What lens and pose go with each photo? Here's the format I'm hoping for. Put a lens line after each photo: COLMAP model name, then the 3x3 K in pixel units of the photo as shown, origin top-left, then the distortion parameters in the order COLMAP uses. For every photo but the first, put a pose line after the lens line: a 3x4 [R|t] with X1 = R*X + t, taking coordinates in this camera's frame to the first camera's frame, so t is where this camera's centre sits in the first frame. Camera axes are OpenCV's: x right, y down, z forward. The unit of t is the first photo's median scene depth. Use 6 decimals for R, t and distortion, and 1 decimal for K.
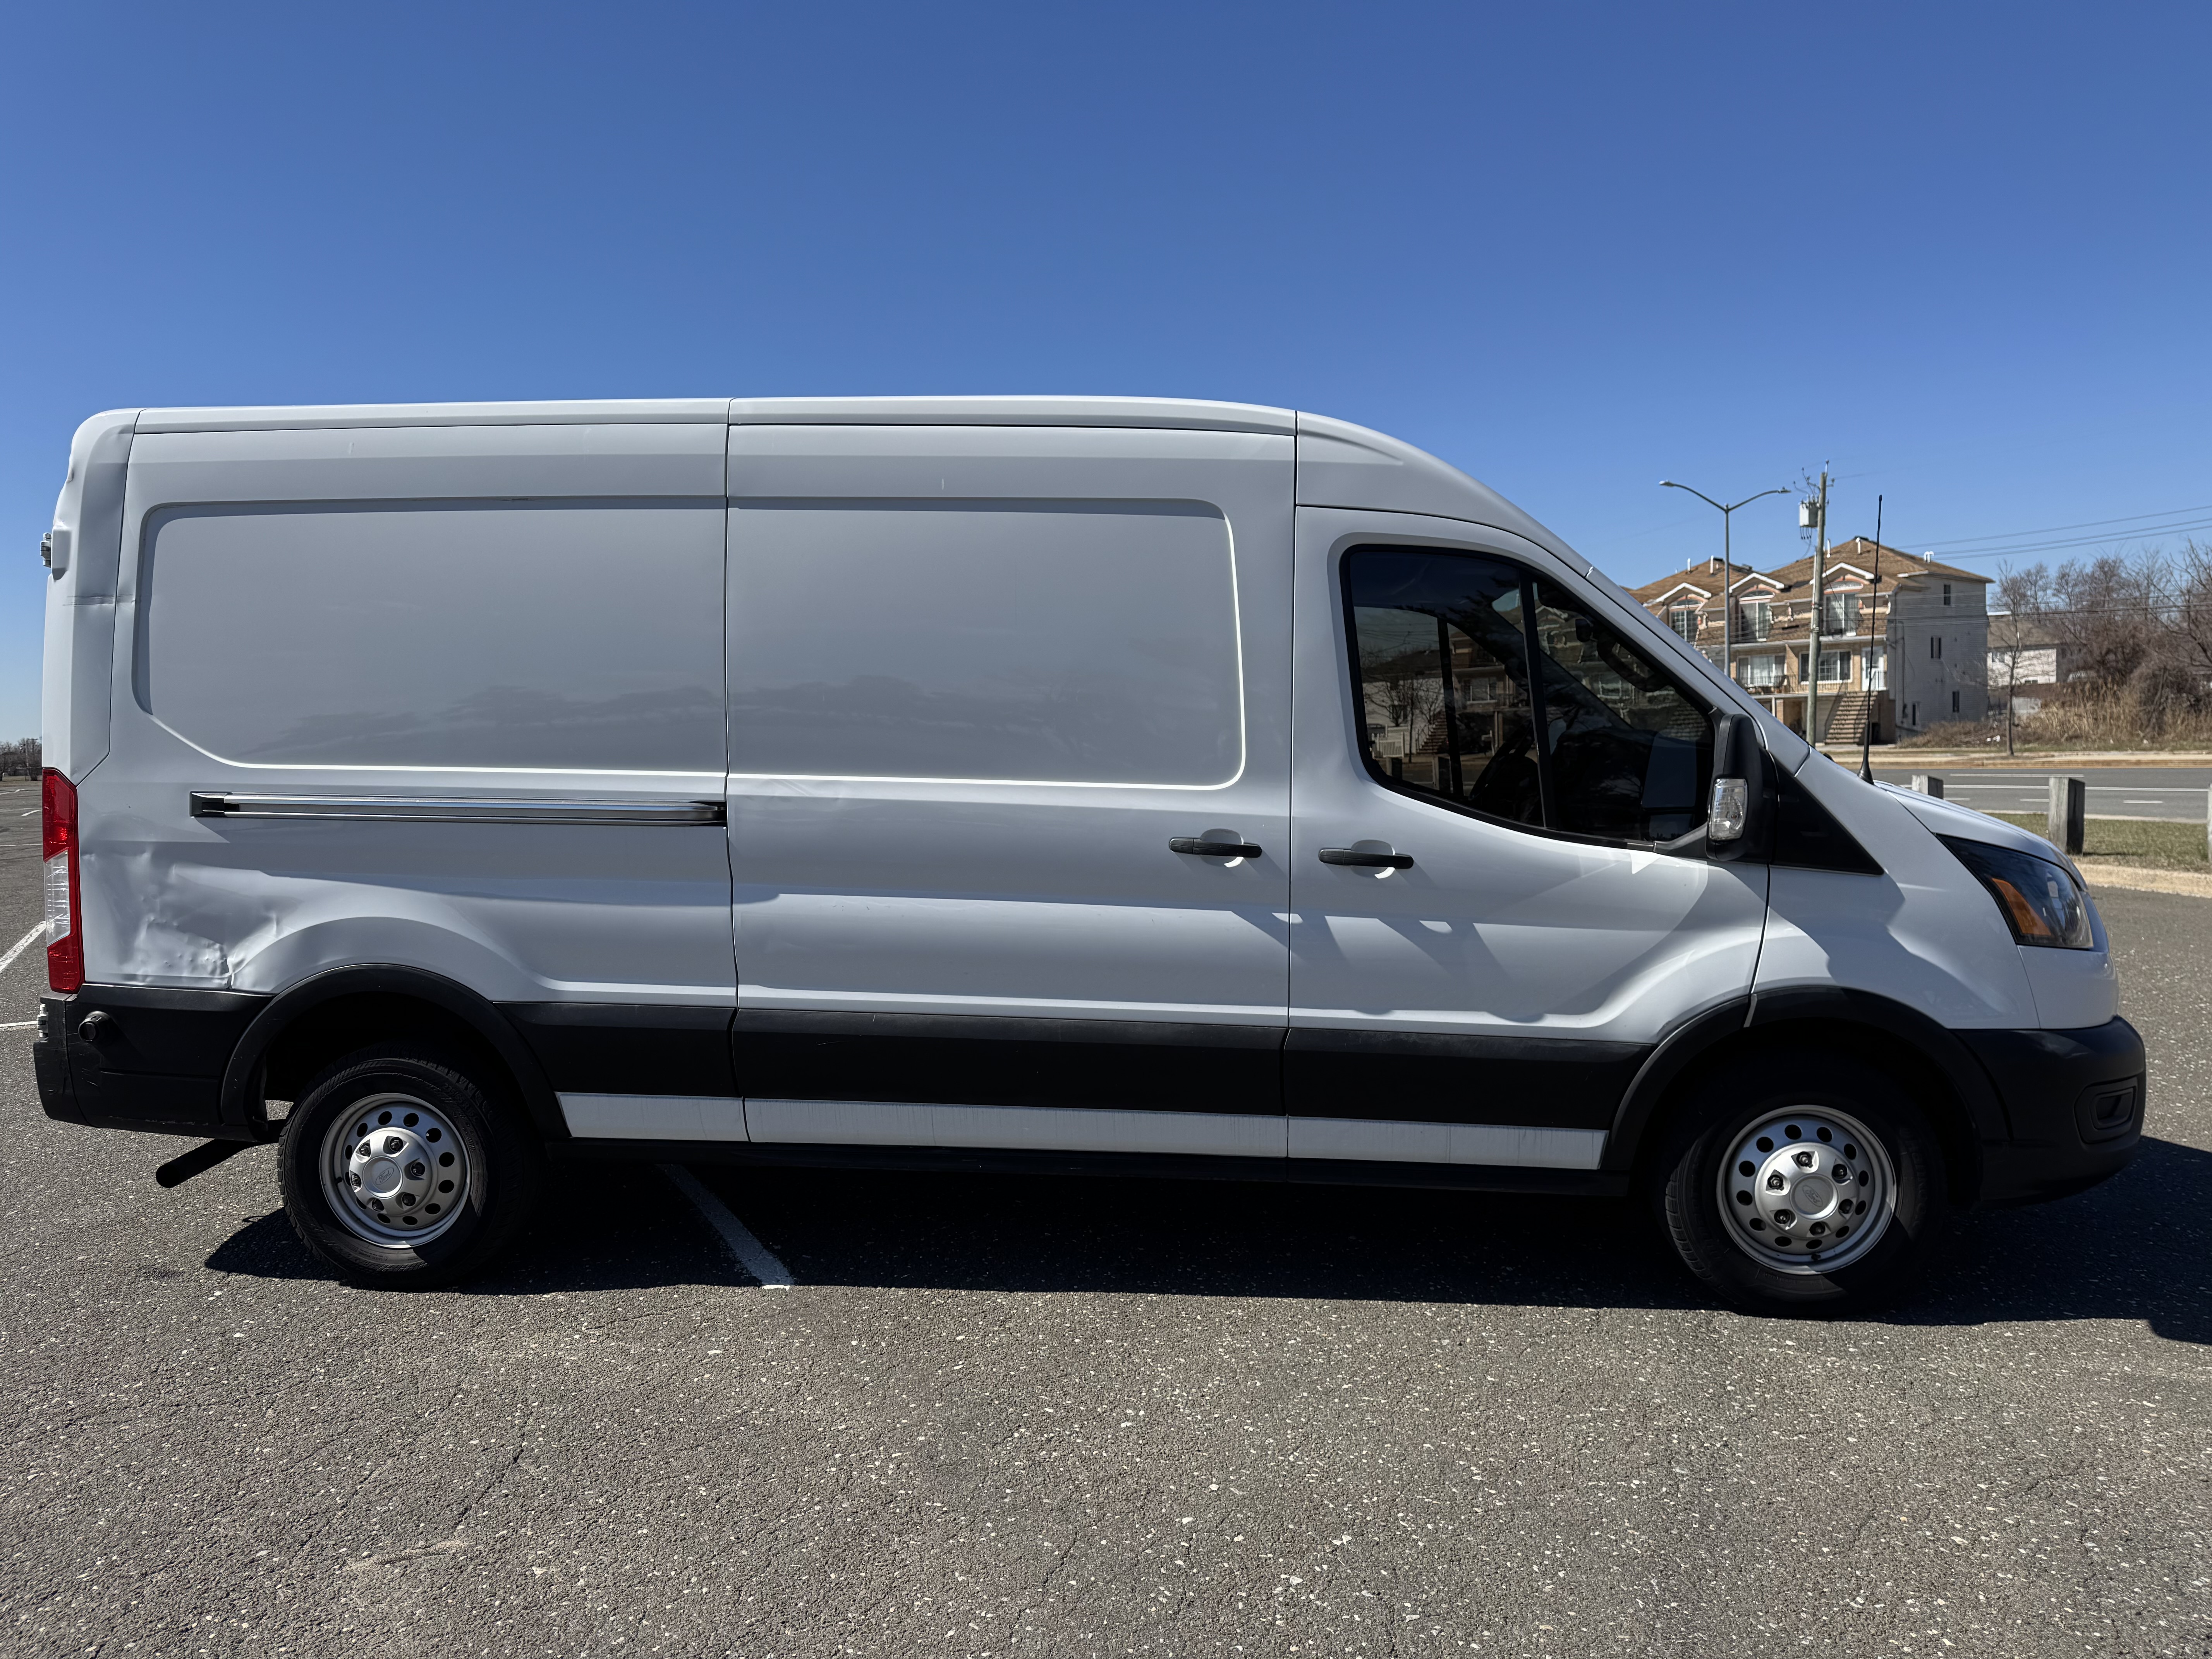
lens RADIAL K [[1554.8, 0, 1106.0], [0, 1554.8, 829.5], [0, 0, 1]] dist [-0.004611, 0.026762]
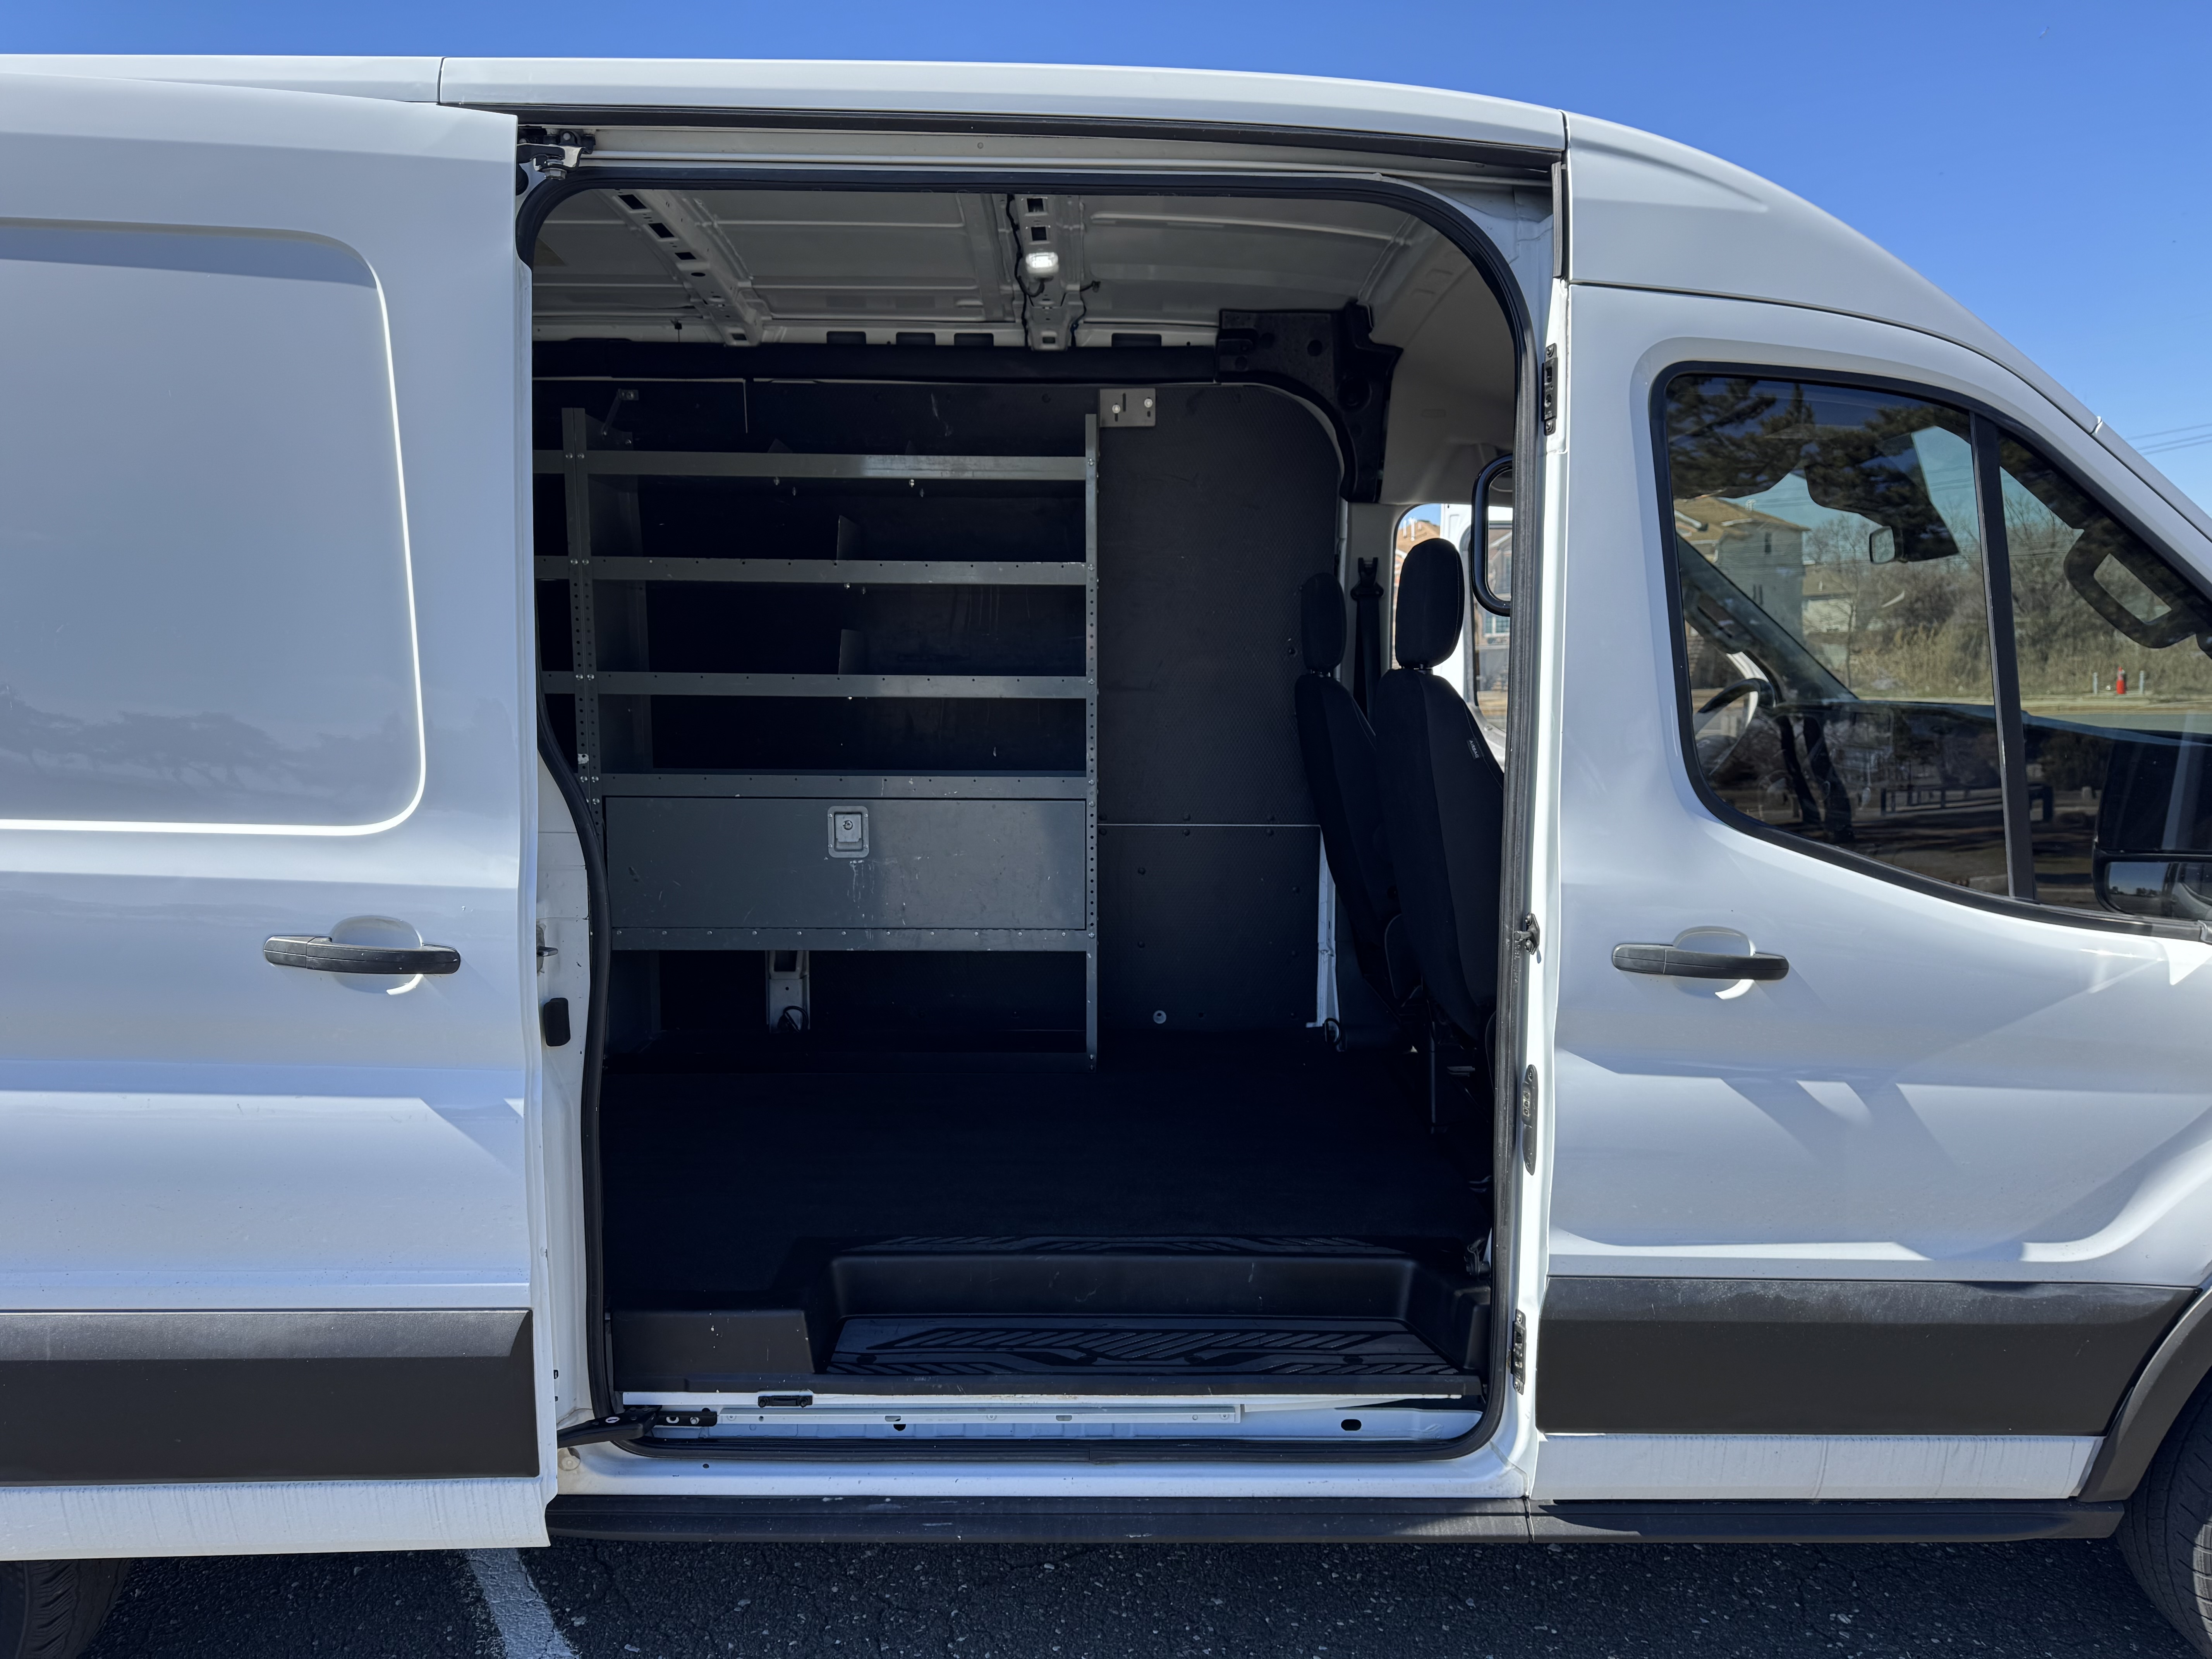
lens RADIAL K [[1554.8, 0, 1106.0], [0, 1554.8, 829.5], [0, 0, 1]] dist [-0.004611, 0.026762]
pose [[0.993796, -0.014886, 0.110220, -0.089298], [0.011218, 0.999365, 0.033823, -0.046526], [-0.110653, -0.032377, 0.993332, 0.481386]]
